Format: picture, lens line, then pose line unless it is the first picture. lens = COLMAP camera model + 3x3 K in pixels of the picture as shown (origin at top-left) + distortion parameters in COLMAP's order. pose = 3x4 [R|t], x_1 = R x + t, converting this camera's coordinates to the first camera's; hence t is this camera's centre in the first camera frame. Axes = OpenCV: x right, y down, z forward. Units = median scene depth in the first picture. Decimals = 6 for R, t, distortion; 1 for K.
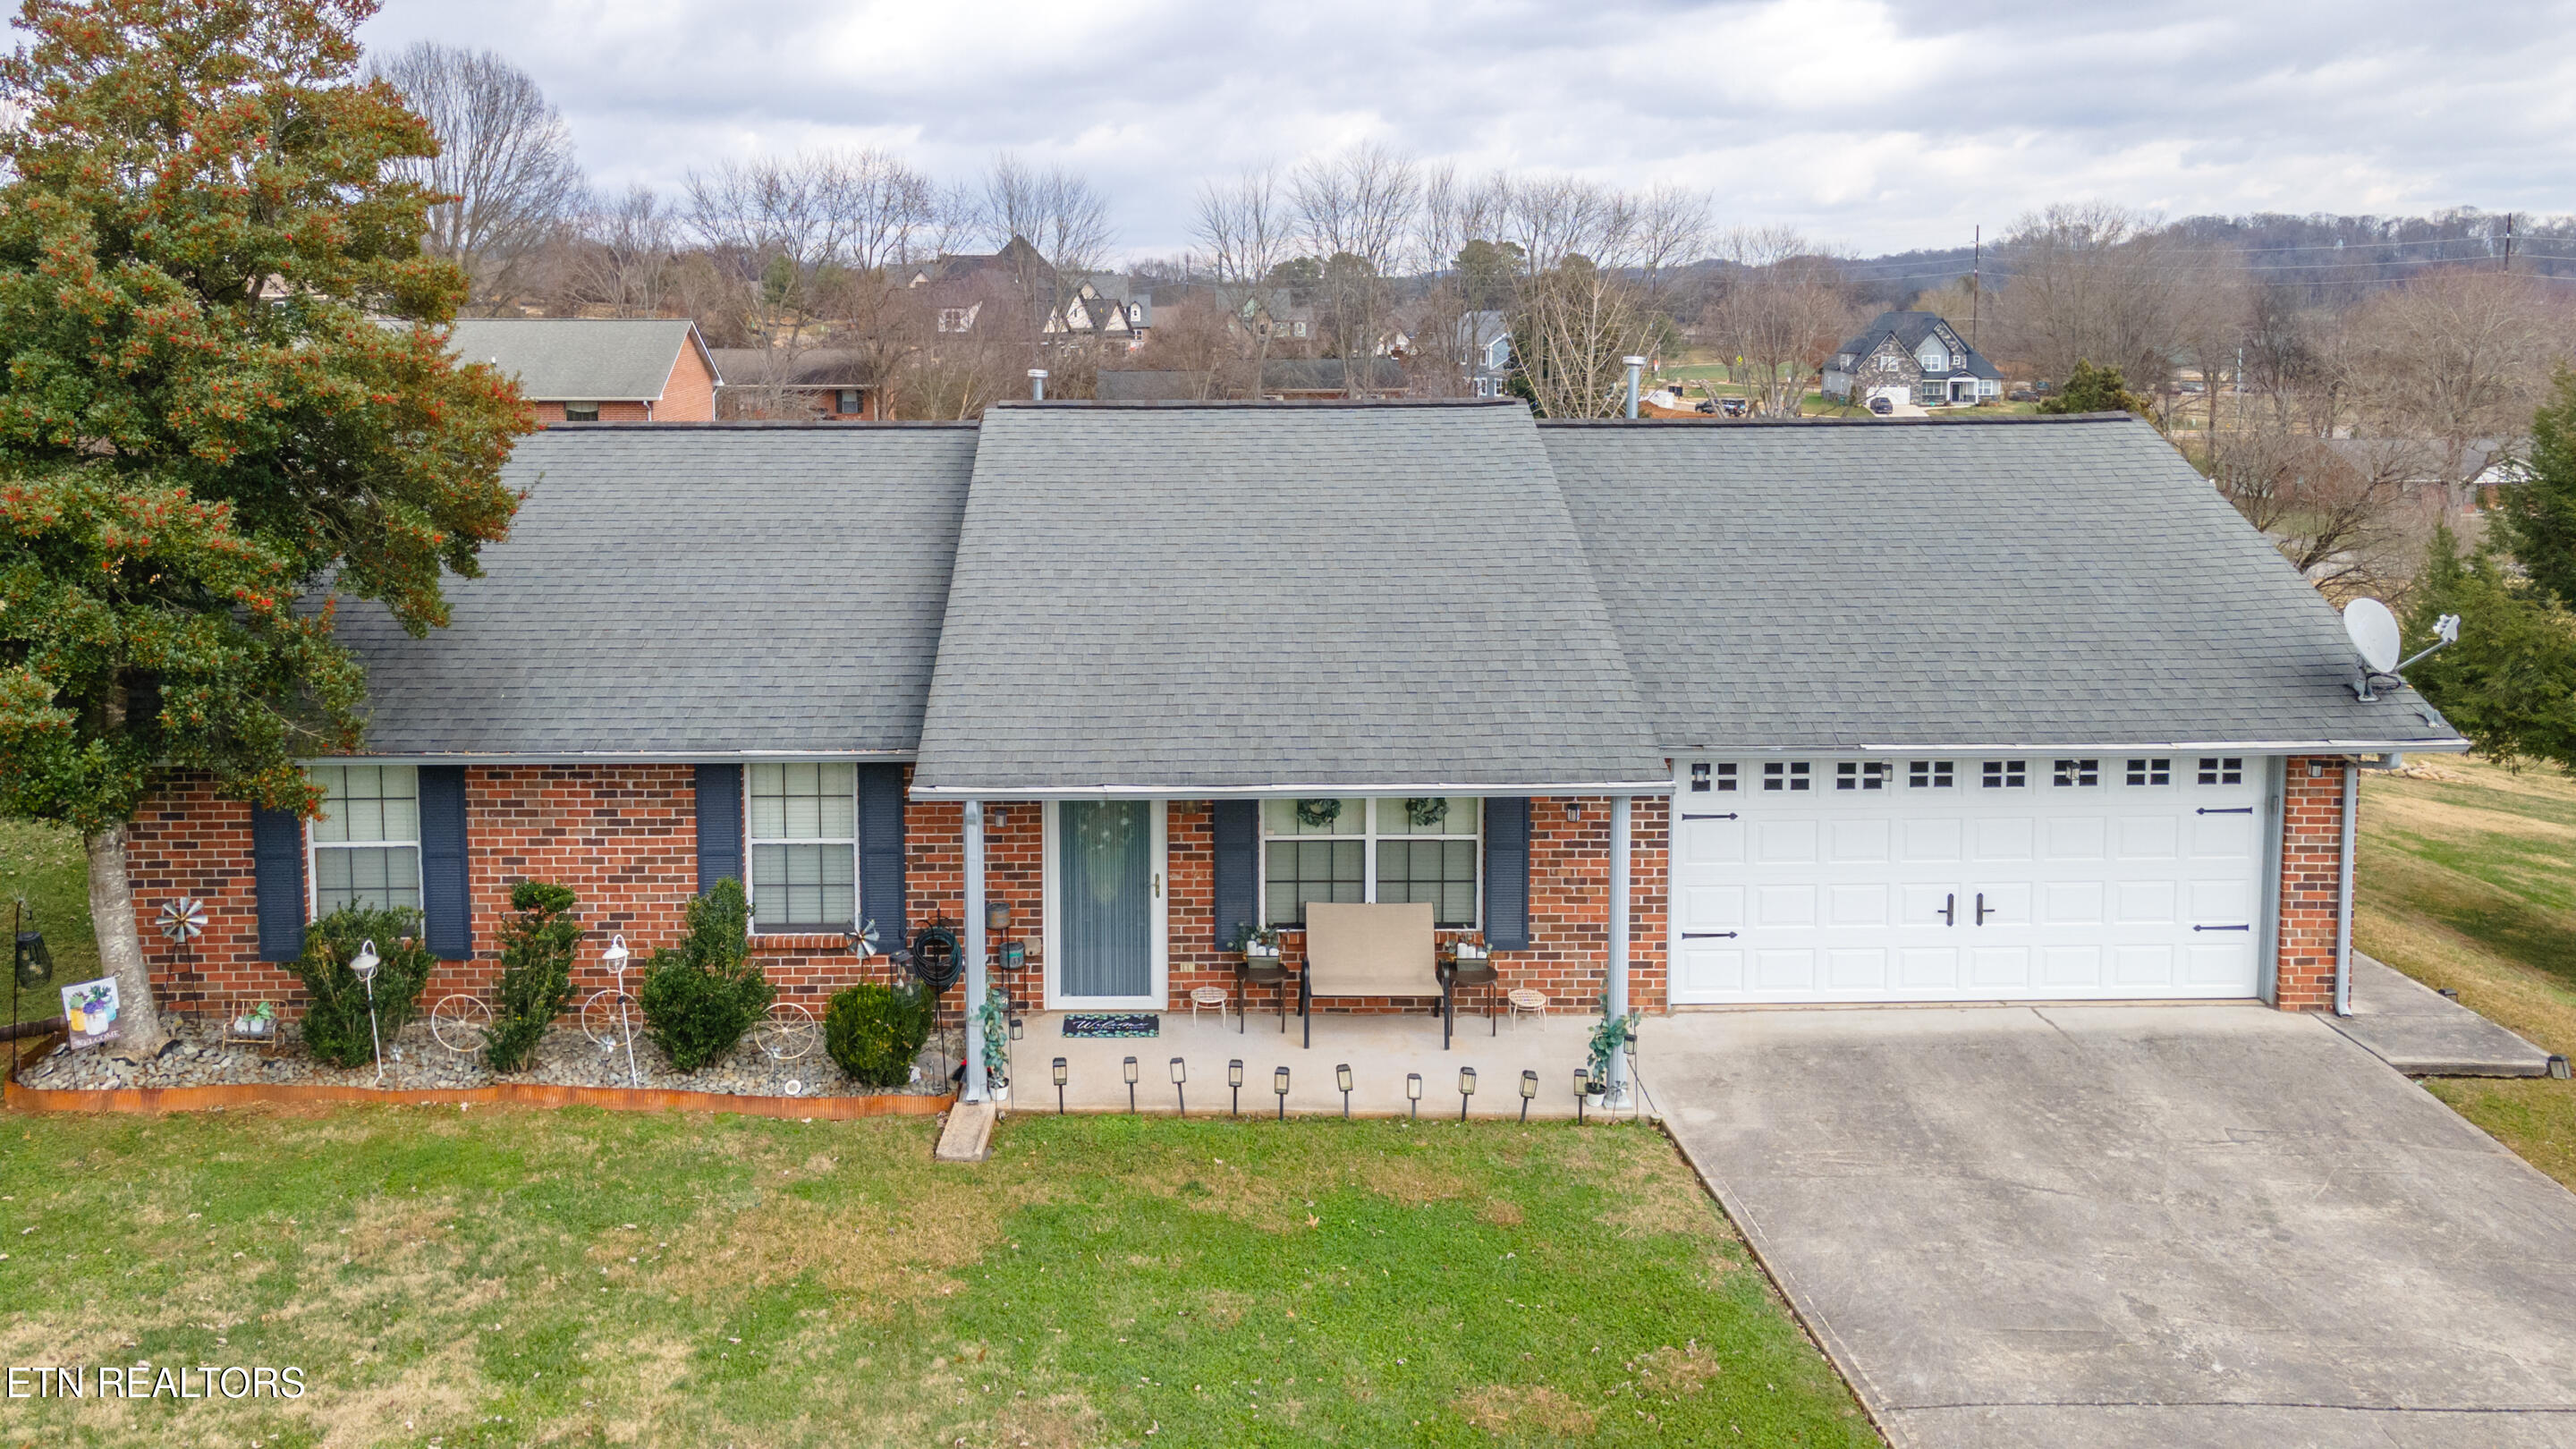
lens RADIAL K [[1971.7, 0, 1206.1], [0, 1971.7, 515.7], [0, 0, 1]] dist [0.039458, -0.003319]
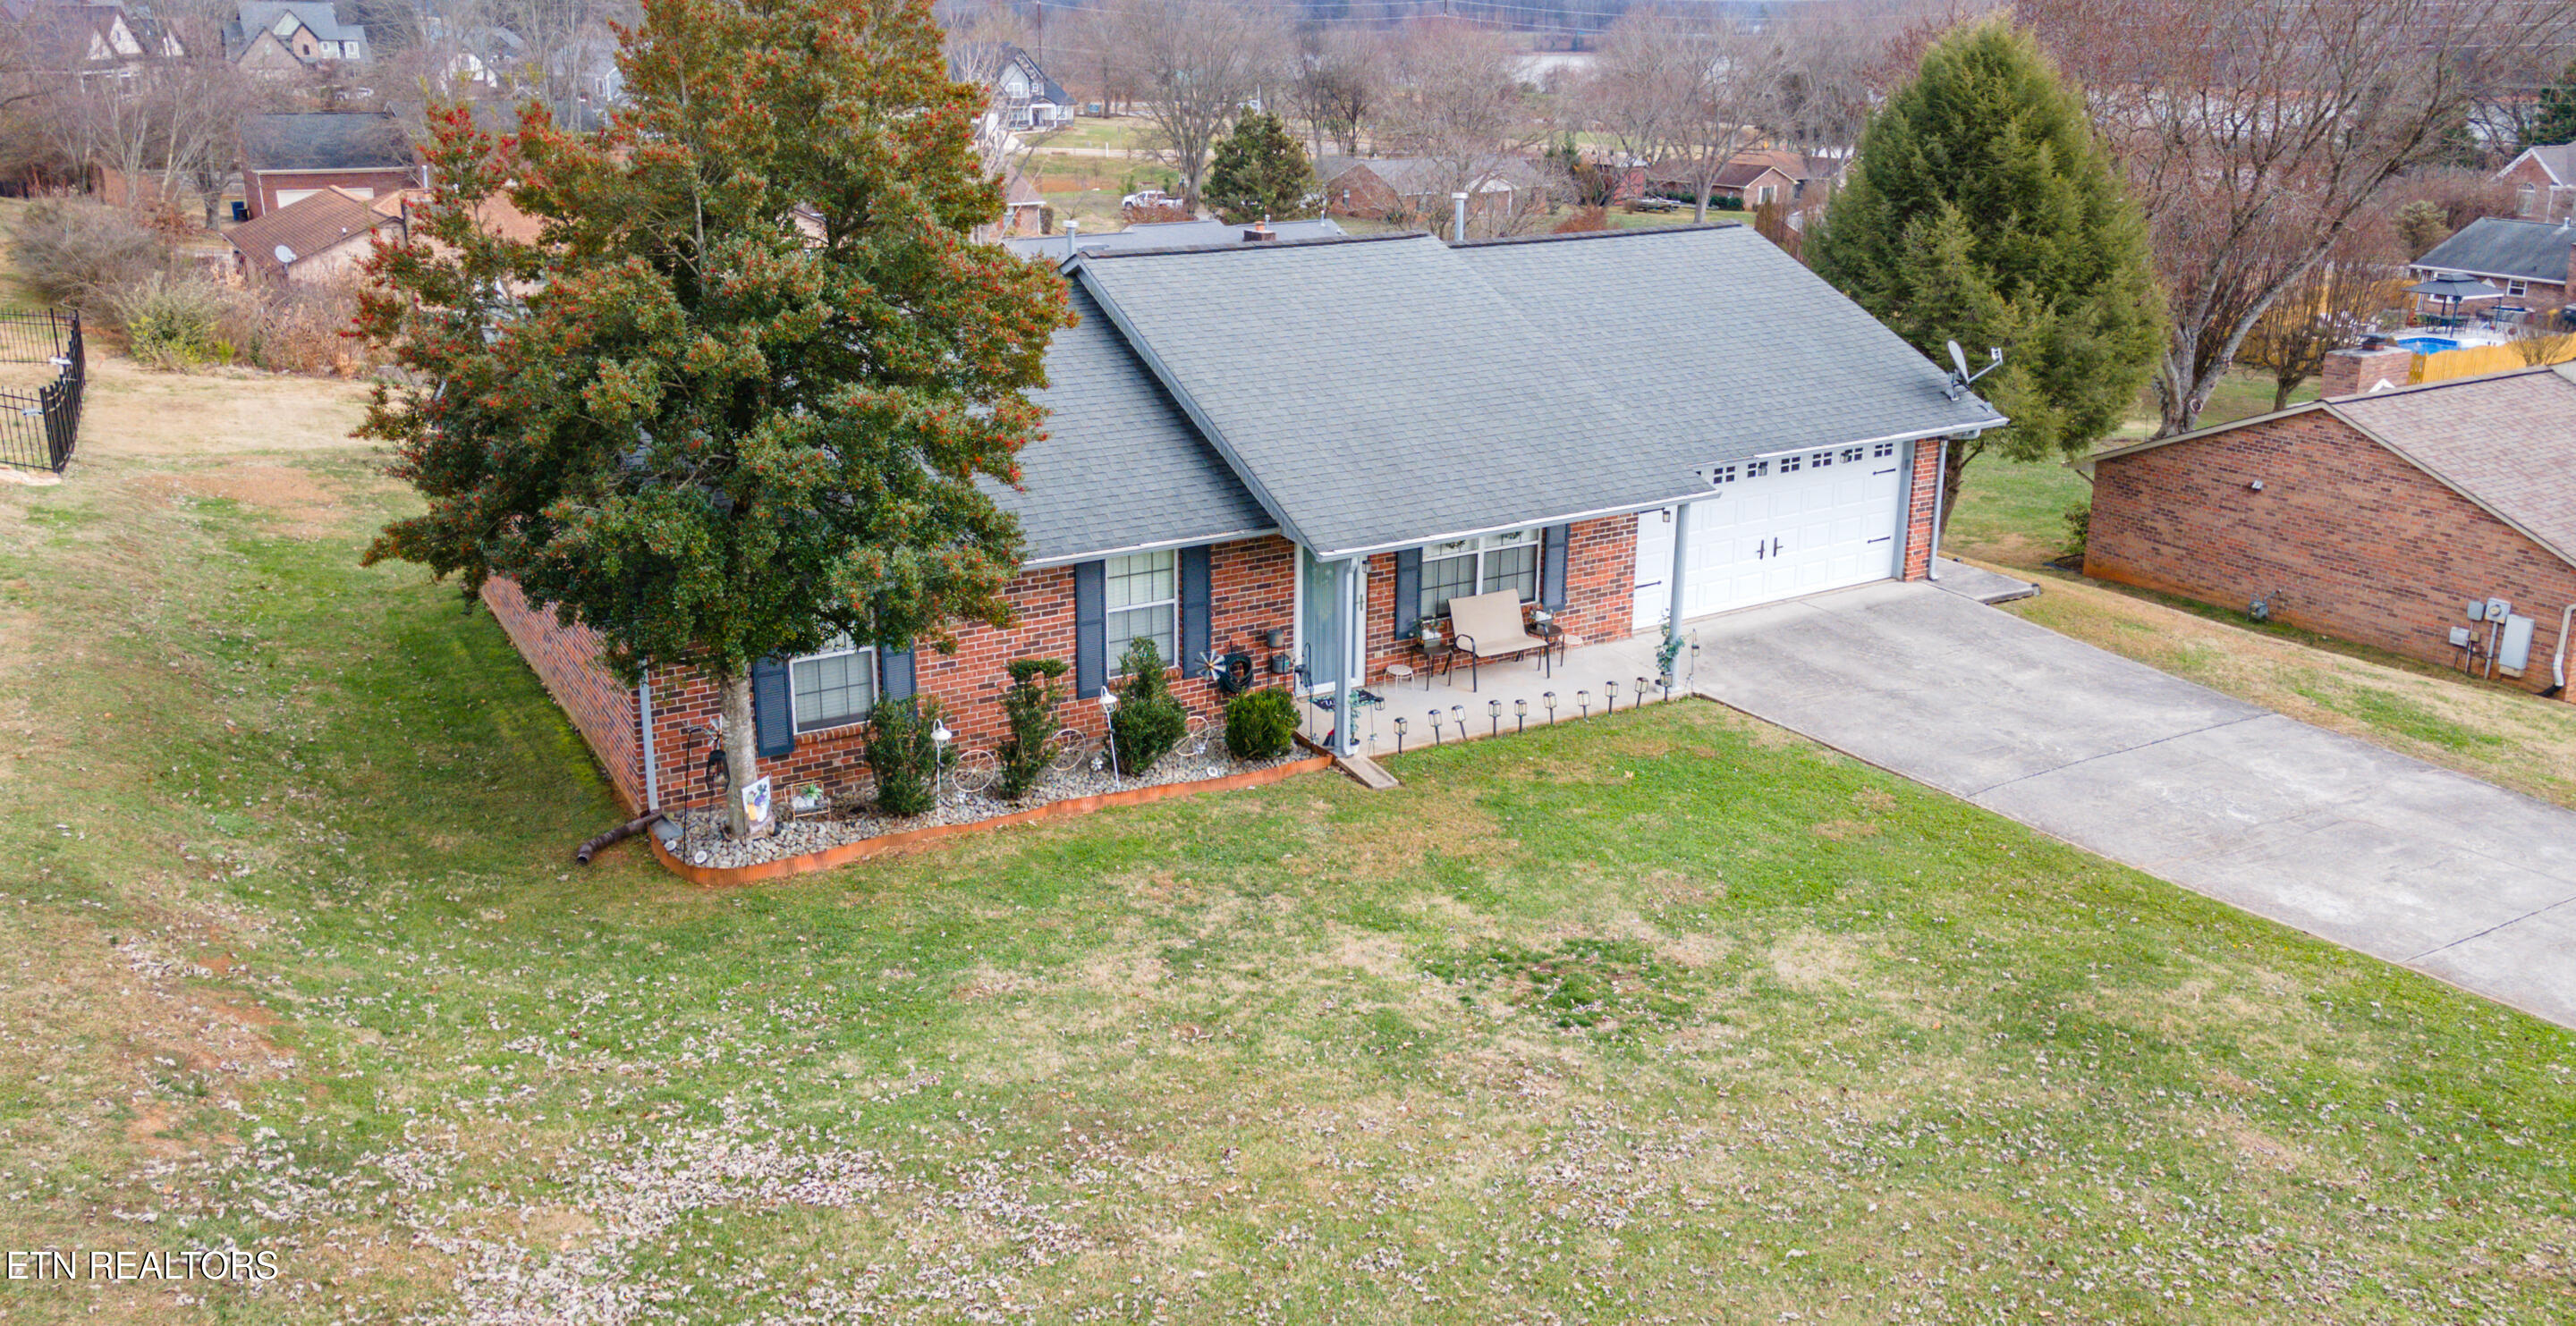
lens RADIAL K [[1896.9, 0, 1263.5], [0, 1896.9, 524.8], [0, 0, 1]] dist [0.034226, -0.001718]
pose [[0.875681, -0.118853, 0.468036, -0.767306], [0.046951, 0.985601, 0.162439, -0.103193], [-0.480603, -0.120270, 0.868652, -0.177487]]
